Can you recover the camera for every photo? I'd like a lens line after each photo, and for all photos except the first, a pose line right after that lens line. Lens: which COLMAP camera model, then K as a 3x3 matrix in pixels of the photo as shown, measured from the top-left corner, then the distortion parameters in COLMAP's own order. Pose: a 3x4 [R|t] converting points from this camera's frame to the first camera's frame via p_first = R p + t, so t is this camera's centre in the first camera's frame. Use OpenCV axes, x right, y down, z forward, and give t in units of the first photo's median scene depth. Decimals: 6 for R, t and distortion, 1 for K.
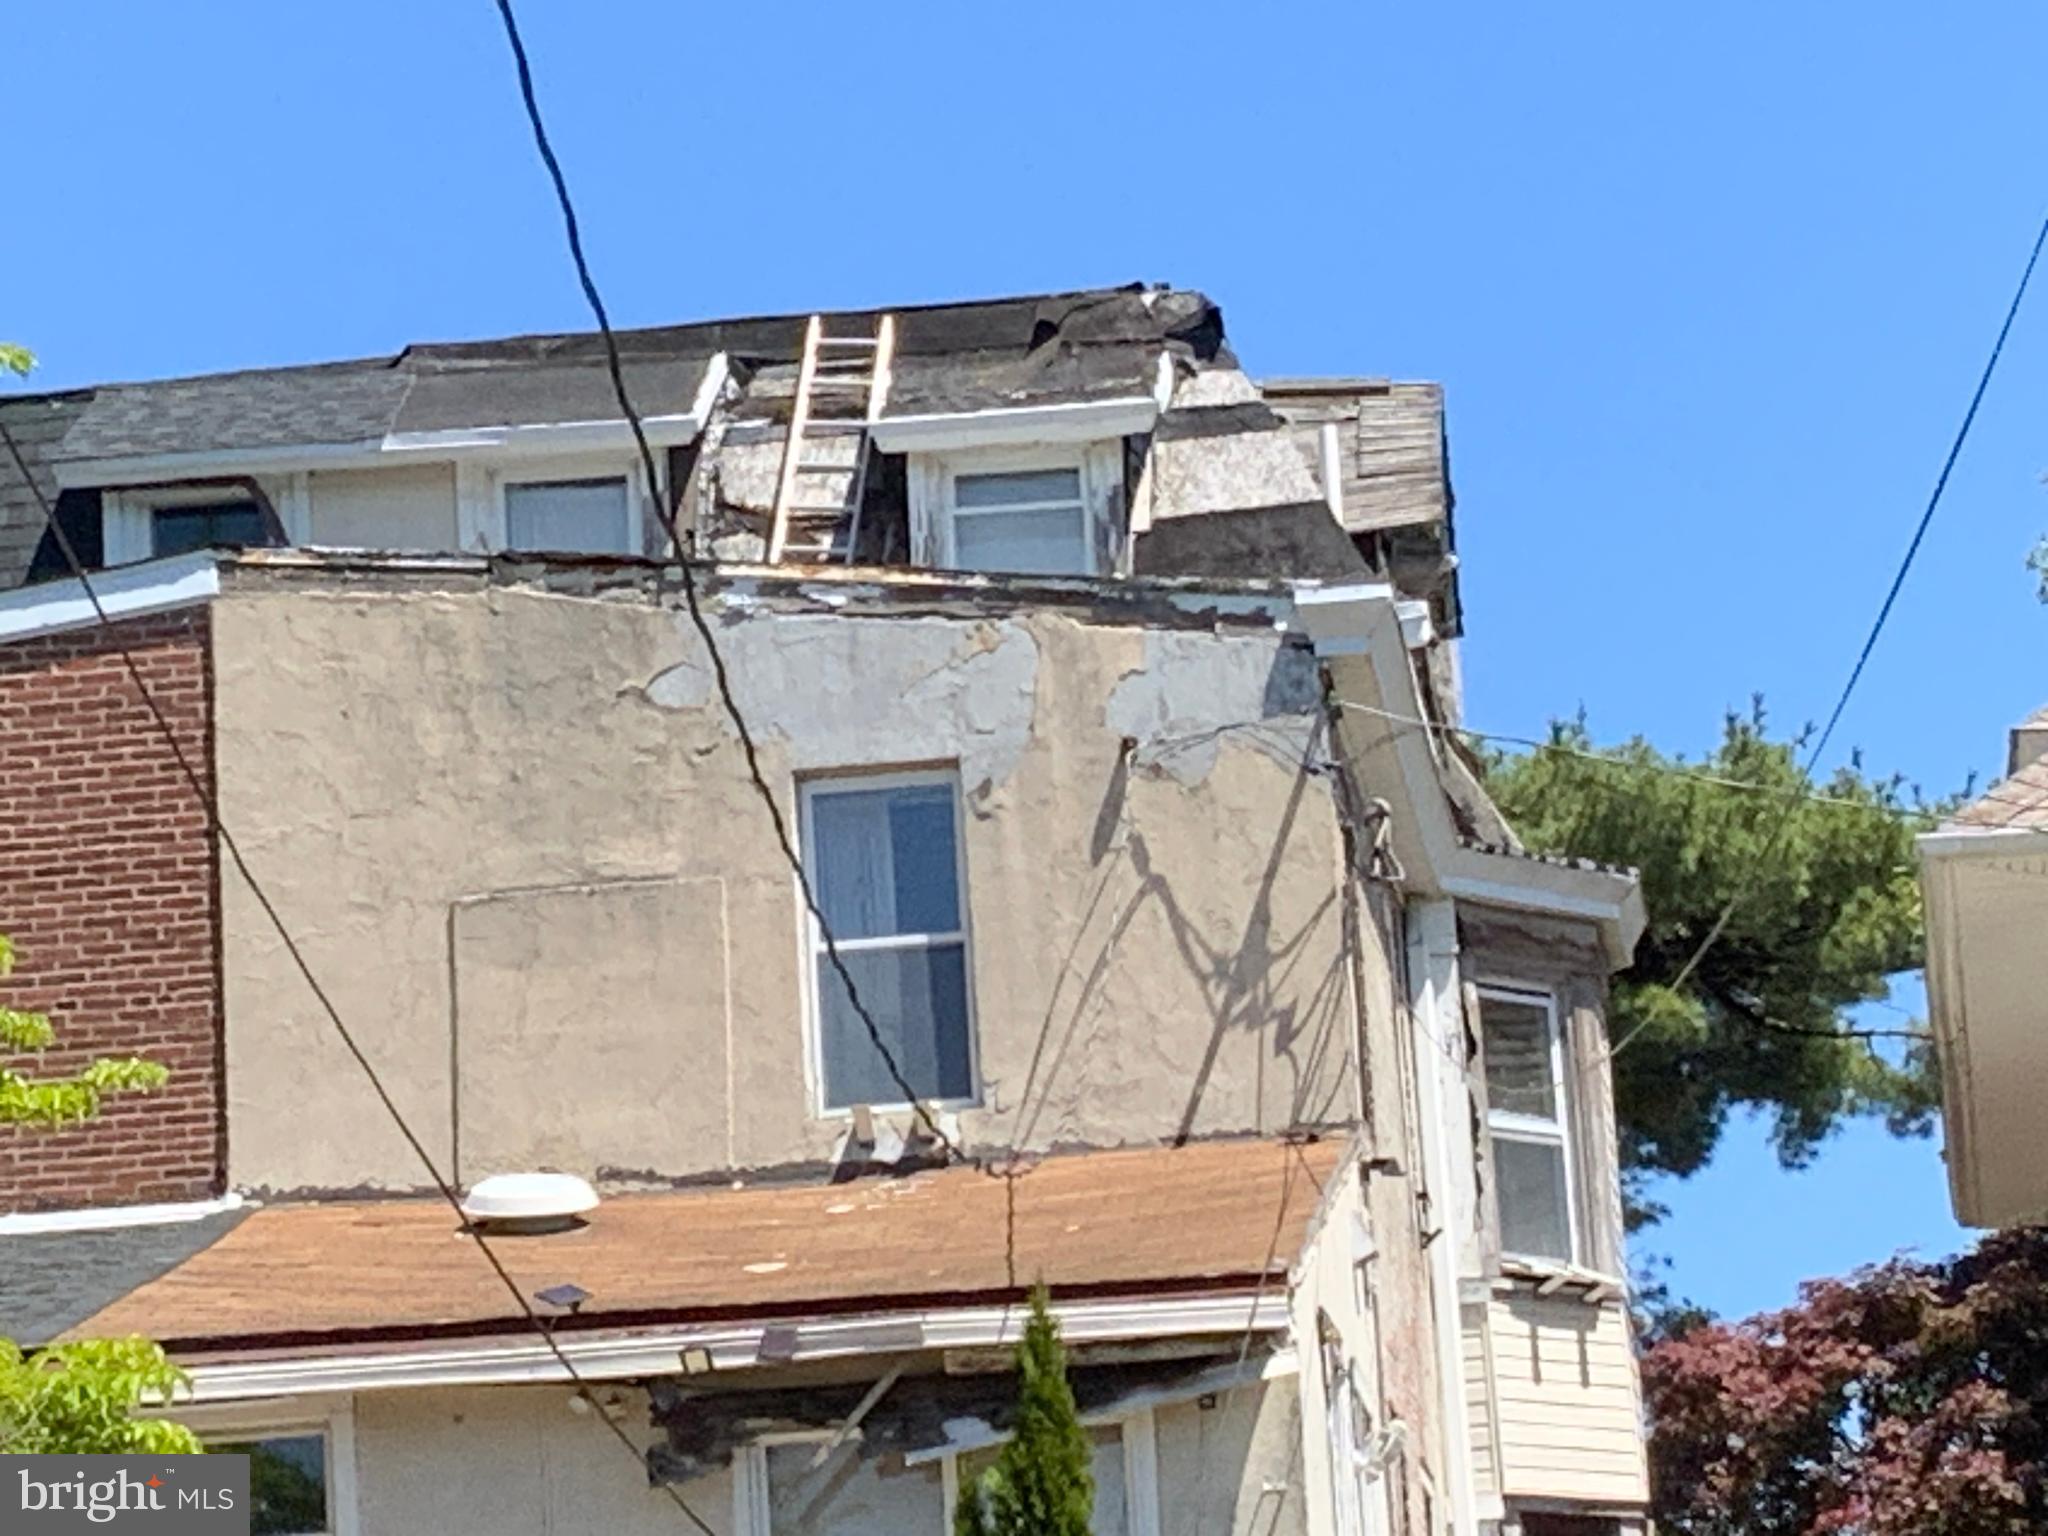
lens RADIAL K [[7962.4, 0, 1028.7], [0, 7962.4, 769.2], [0, 0, 1]] dist [0.417727, 0.000000]
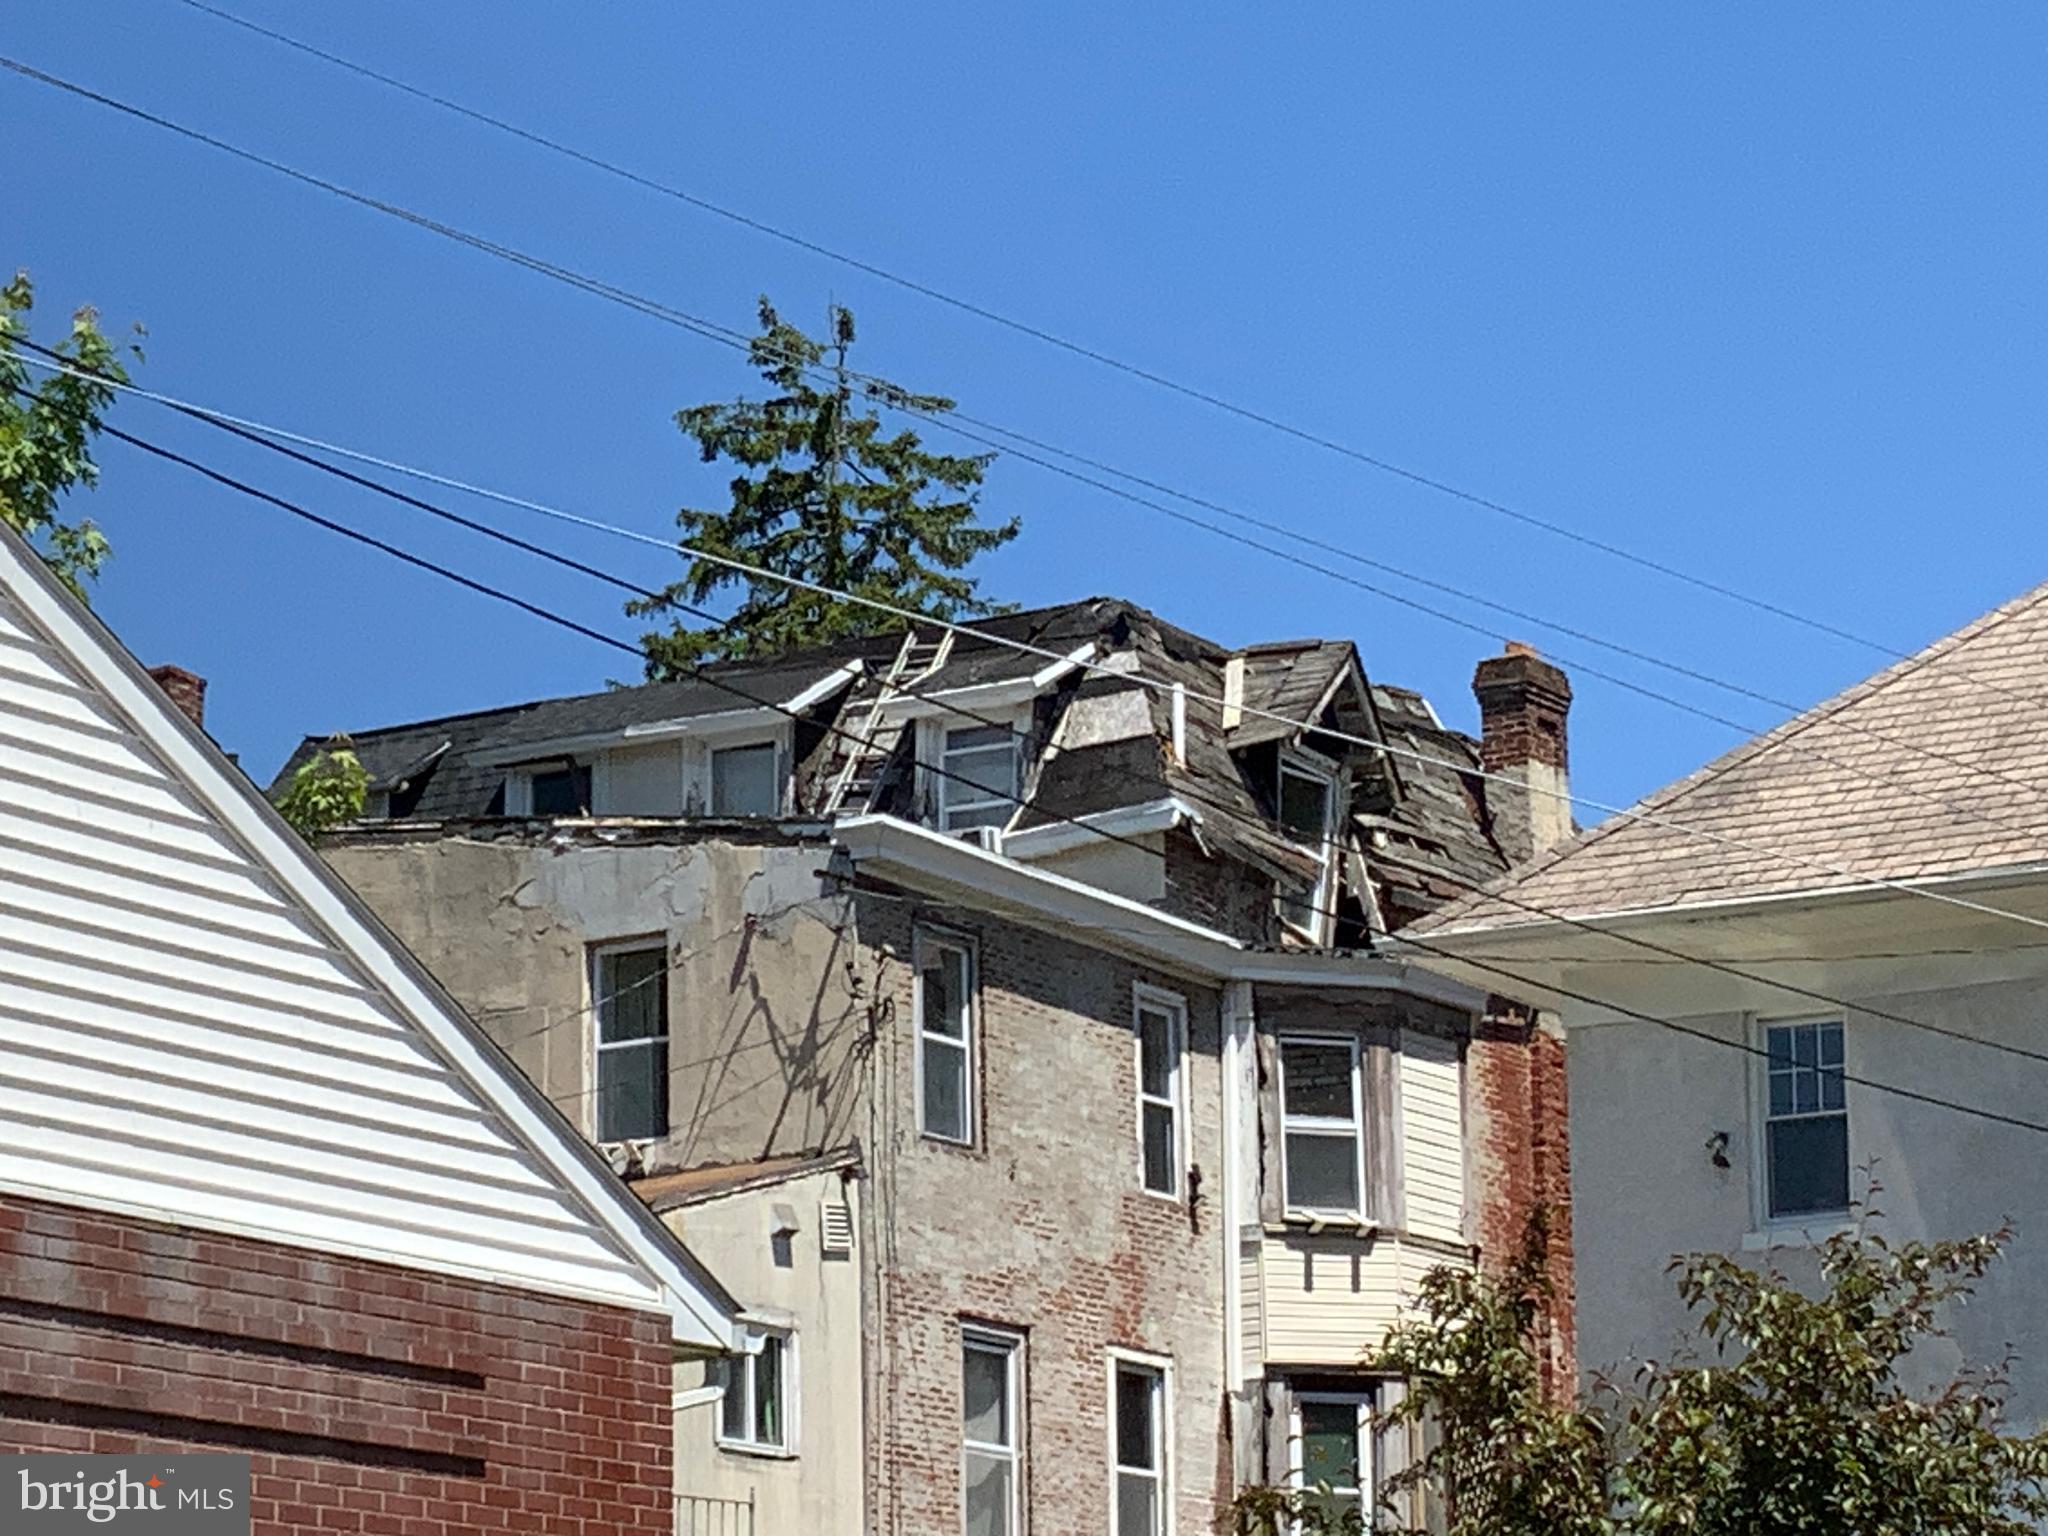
lens RADIAL K [[5991.9, 0, 1033.4], [0, 5991.9, 784.8], [0, 0, 1]] dist [0.311564, 0.000000]
pose [[0.898194, -0.051597, -0.436560, 0.602946], [0.053811, 0.998524, -0.007302, -0.018362], [0.436293, -0.016933, 0.899645, -0.088113]]
